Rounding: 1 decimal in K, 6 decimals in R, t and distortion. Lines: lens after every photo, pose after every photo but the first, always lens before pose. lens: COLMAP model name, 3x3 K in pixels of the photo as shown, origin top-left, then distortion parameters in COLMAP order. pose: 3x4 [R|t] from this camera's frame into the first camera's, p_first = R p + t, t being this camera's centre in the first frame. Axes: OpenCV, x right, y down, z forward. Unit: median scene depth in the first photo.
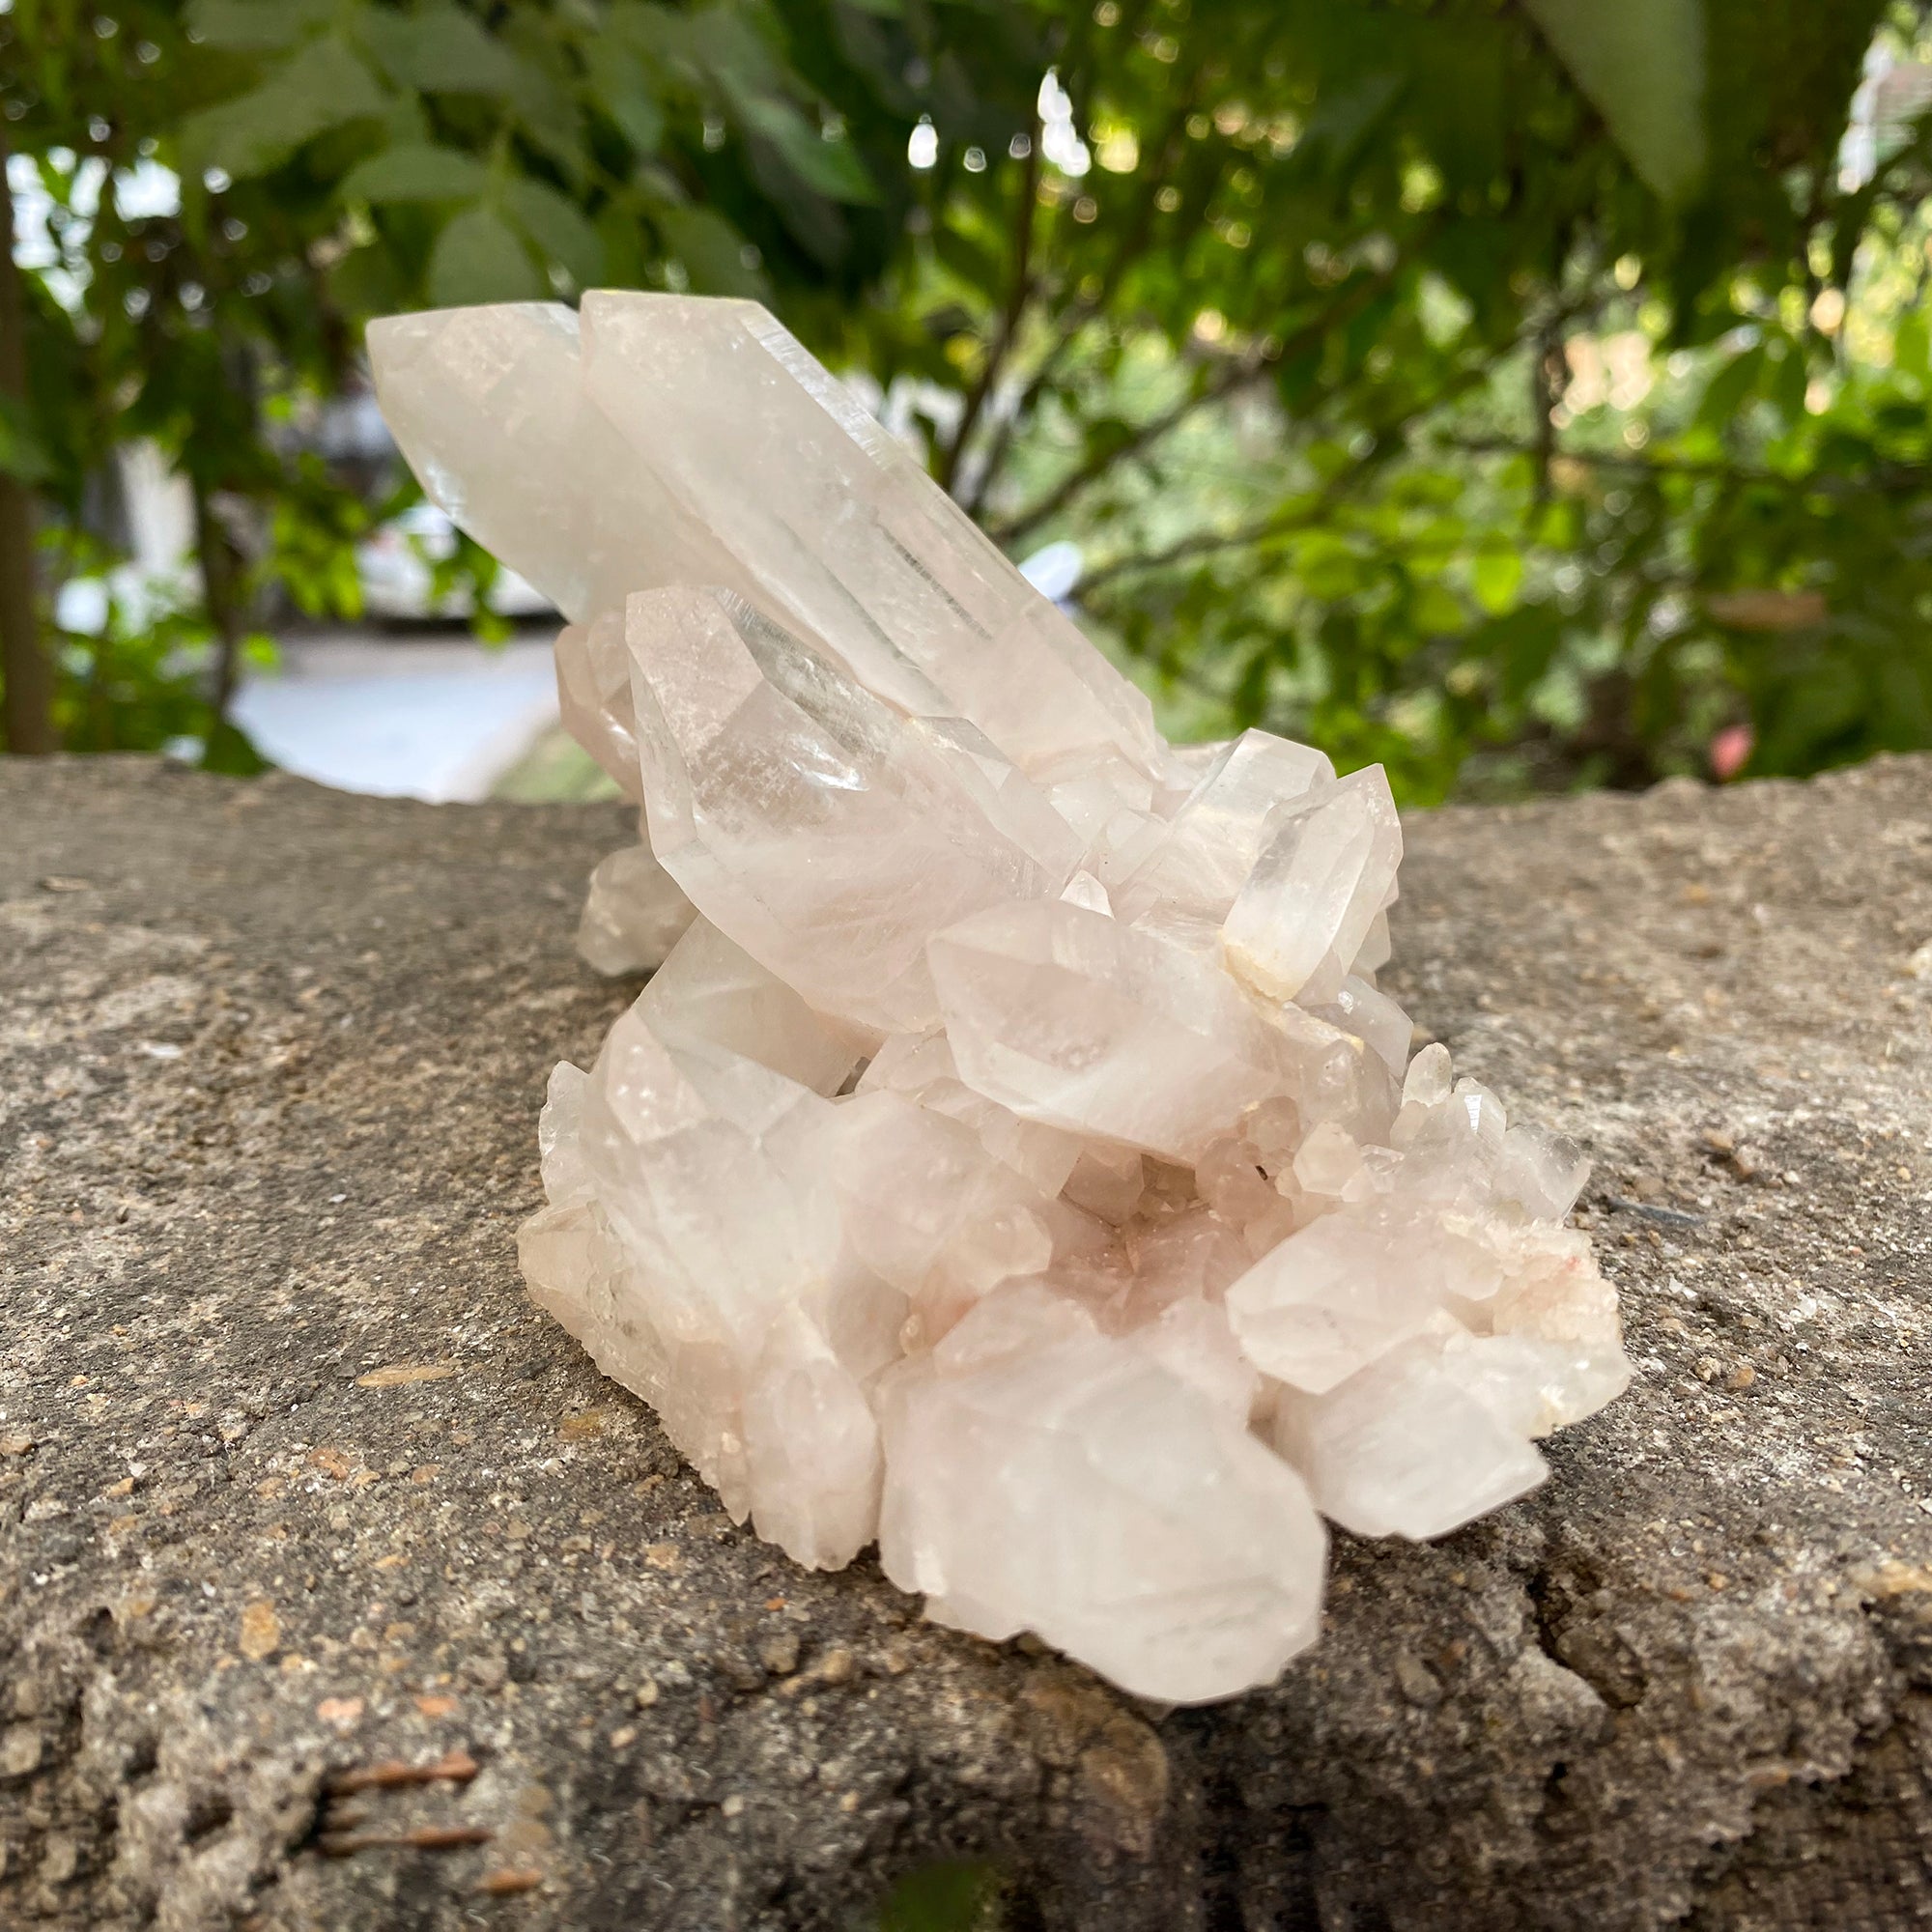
lens RADIAL K [[1721.1, 0, 969.5], [0, 1721.1, 917.3], [0, 0, 1]] dist [-0.001879, -0.003619]
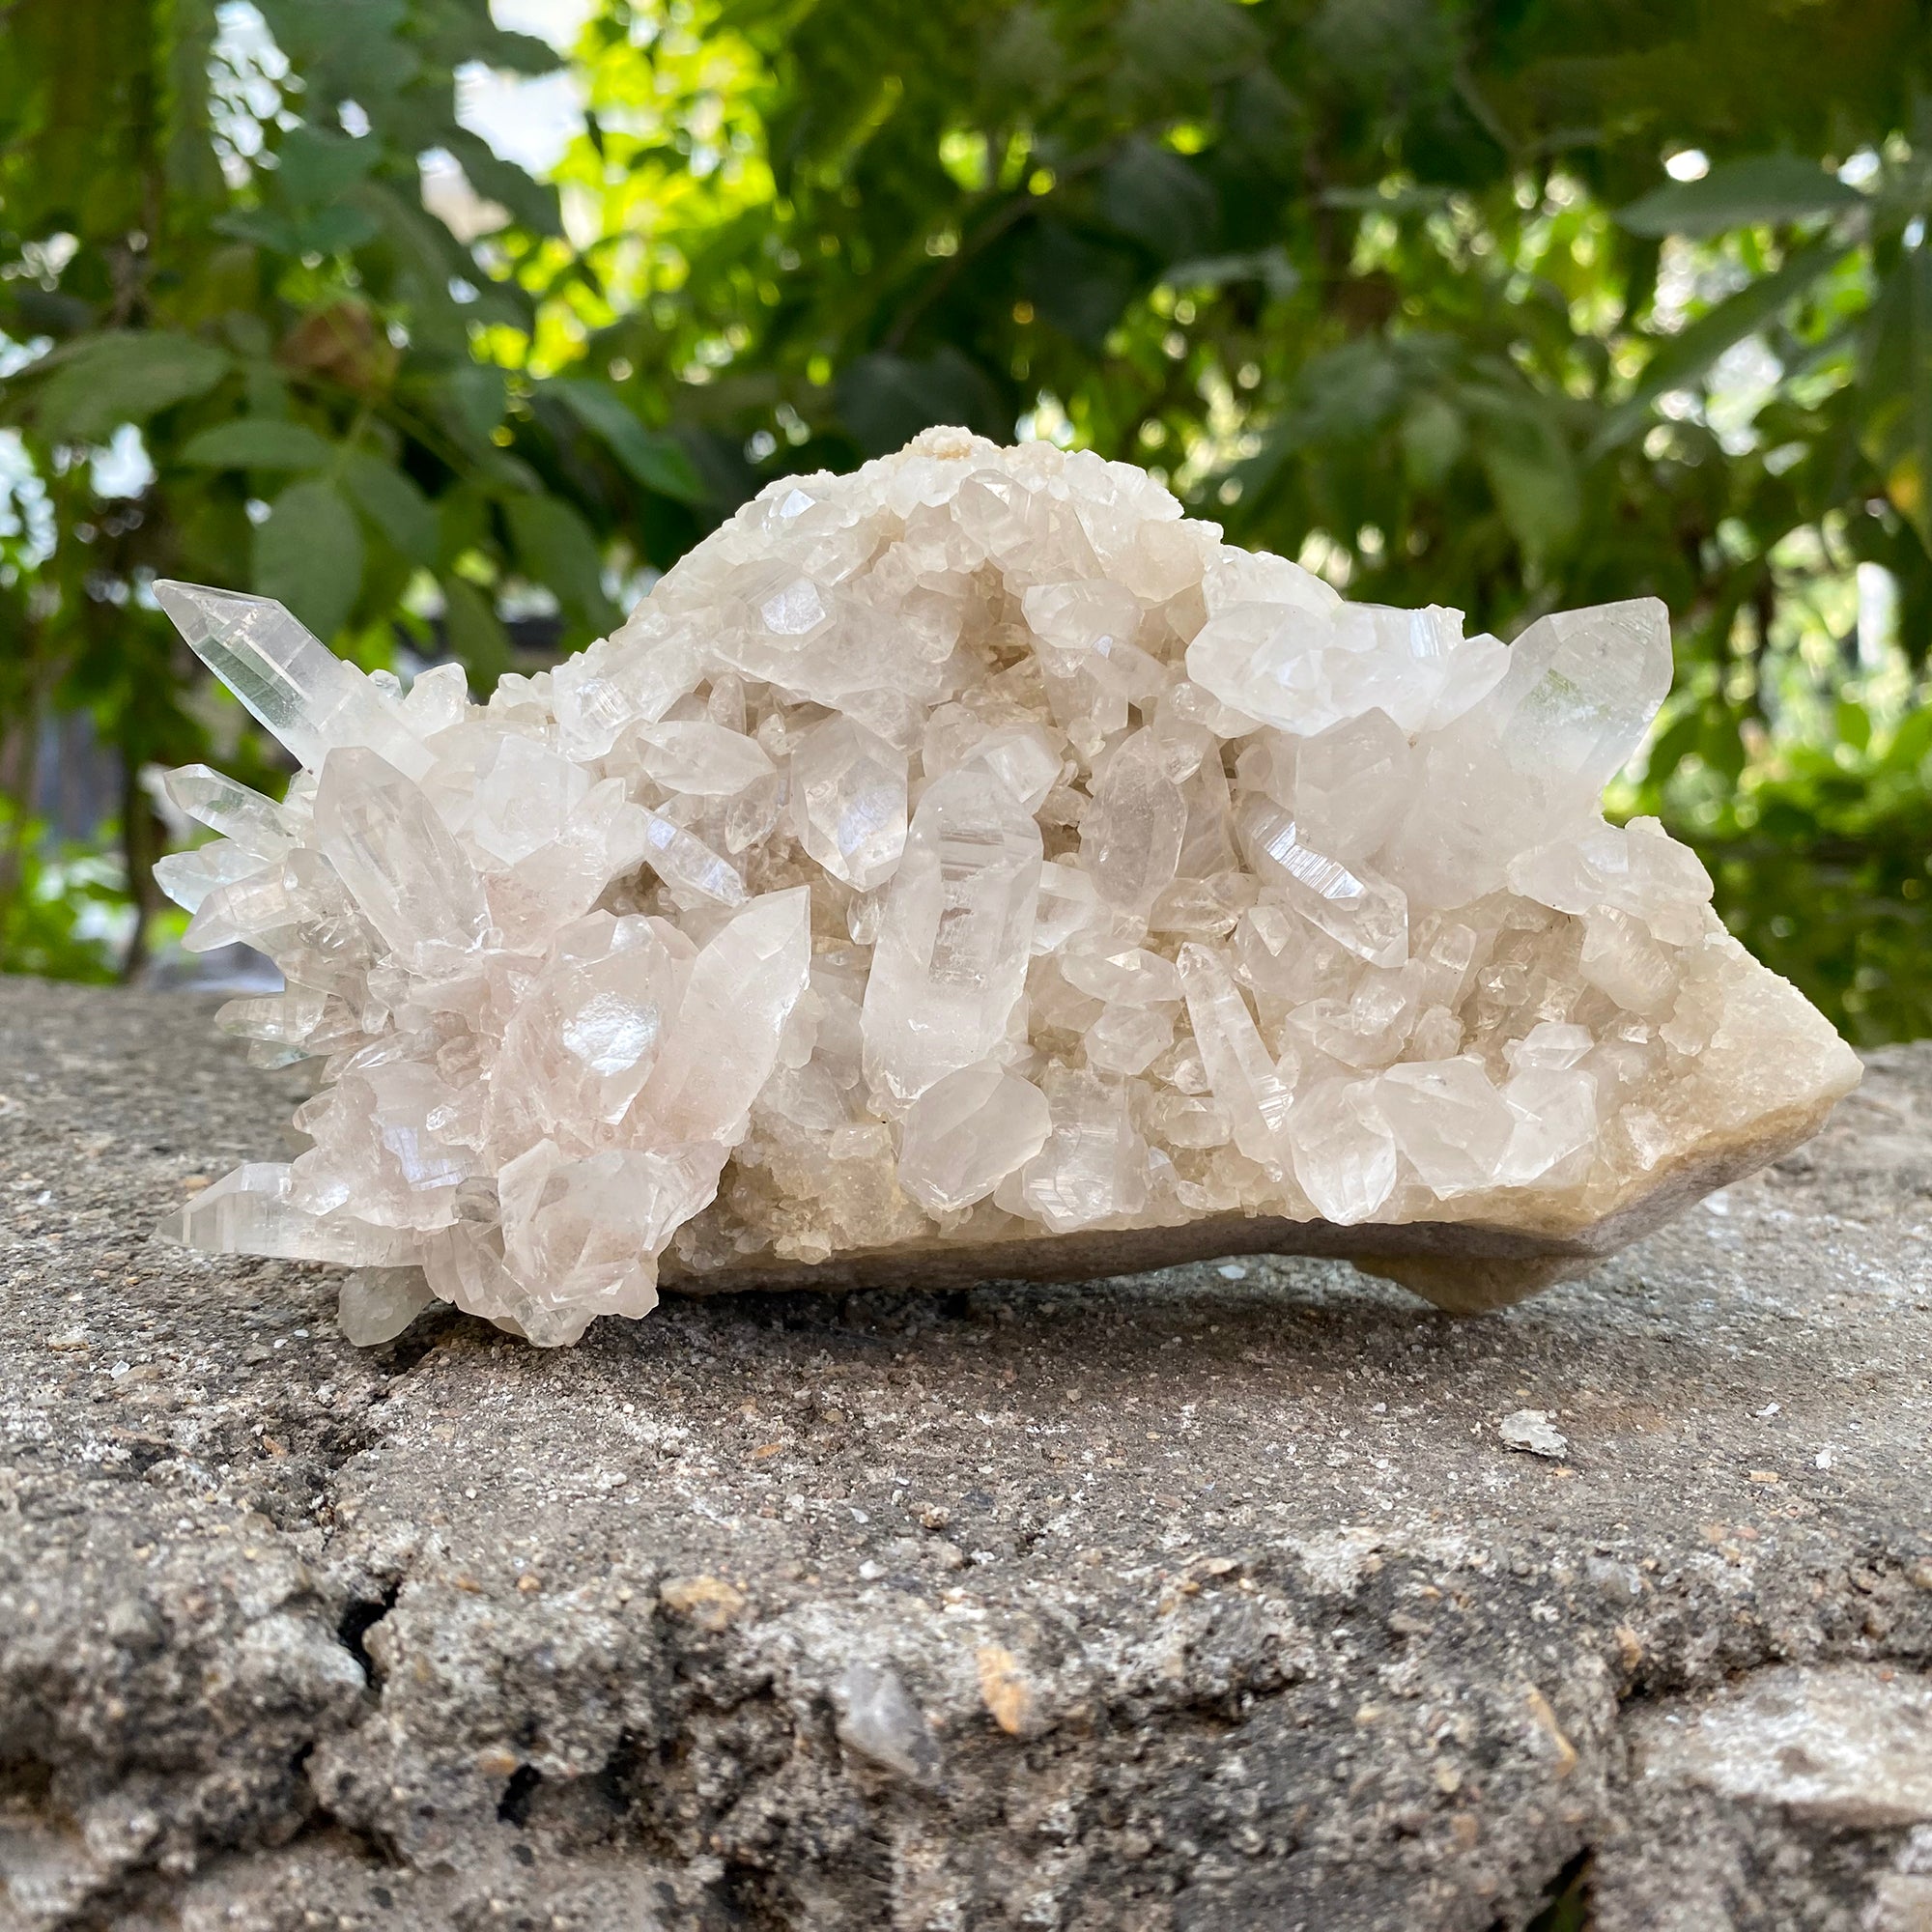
lens RADIAL K [[1811.5, 0, 965.9], [0, 1811.5, 1010.9], [0, 0, 1]] dist [-0.058208, 0.066714]
pose [[0.998031, 0.061131, -0.014011, 0.716965], [-0.062526, 0.987236, -0.146474, 0.203778], [0.004878, 0.147062, 0.989115, -0.086994]]
